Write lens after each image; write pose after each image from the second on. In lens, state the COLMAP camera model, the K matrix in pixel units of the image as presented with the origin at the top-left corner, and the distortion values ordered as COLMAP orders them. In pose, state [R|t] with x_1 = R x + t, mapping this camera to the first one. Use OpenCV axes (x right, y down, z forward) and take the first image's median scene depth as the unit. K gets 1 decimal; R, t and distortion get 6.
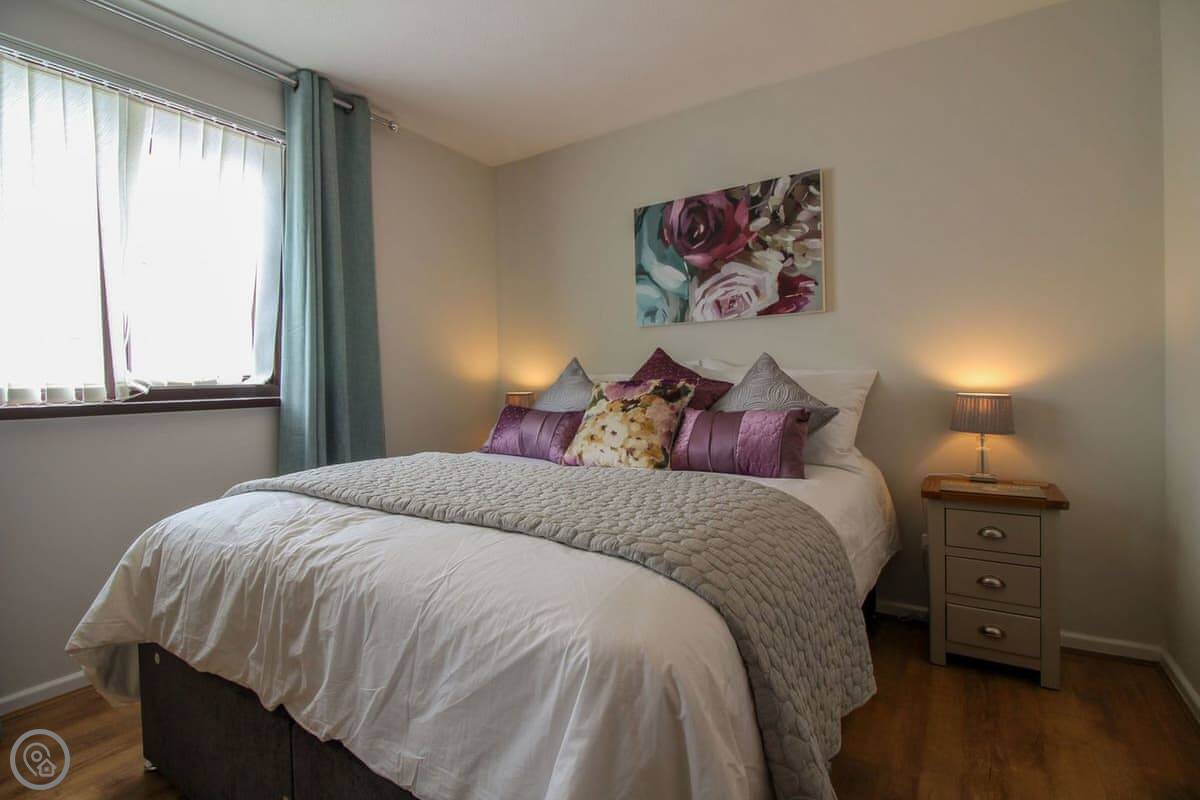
lens RADIAL K [[565.1, 0, 600.3], [0, 565.1, 395.6], [0, 0, 1]] dist [-0.001355, -0.011478]
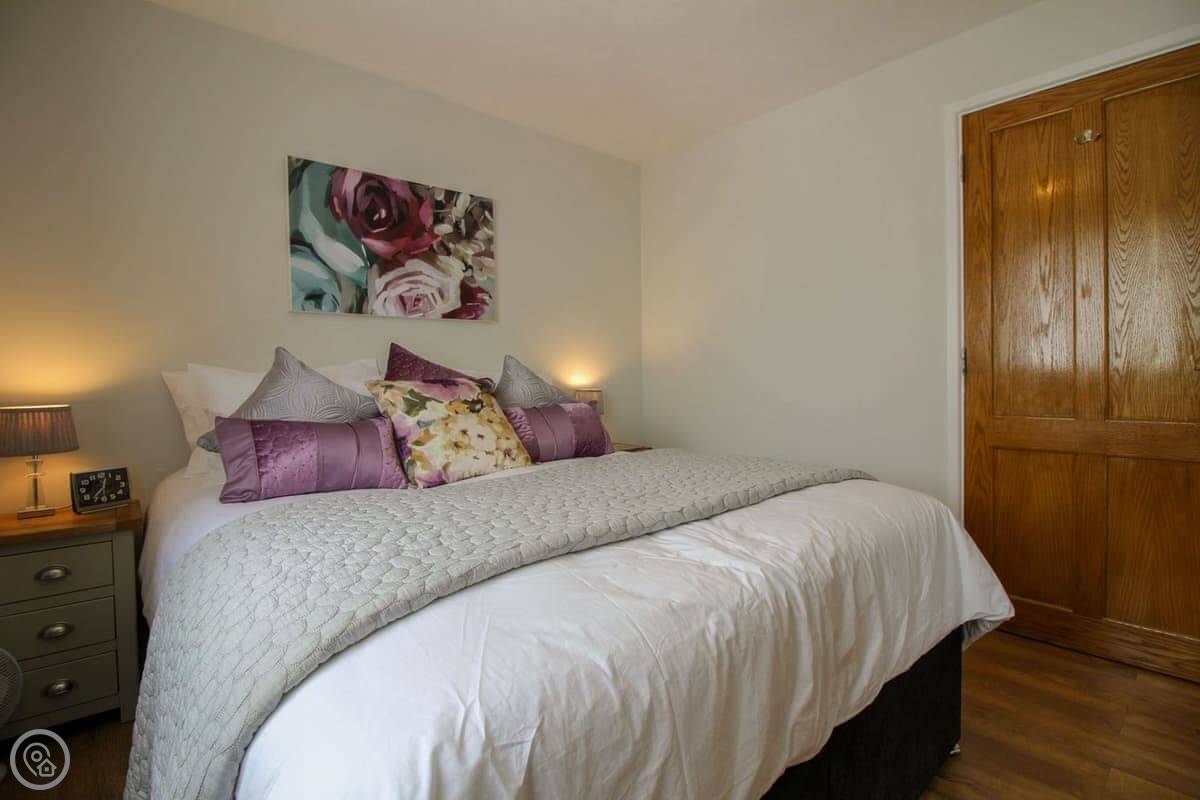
lens RADIAL K [[565.1, 0, 601.2], [0, 565.1, 392.7], [0, 0, 1]] dist [-0.001355, -0.011478]
pose [[0.261224, -0.014370, 0.965171, -0.632285], [0.037913, 0.999270, 0.004617, -0.000289], [-0.964533, 0.035387, 0.261578, 0.457915]]
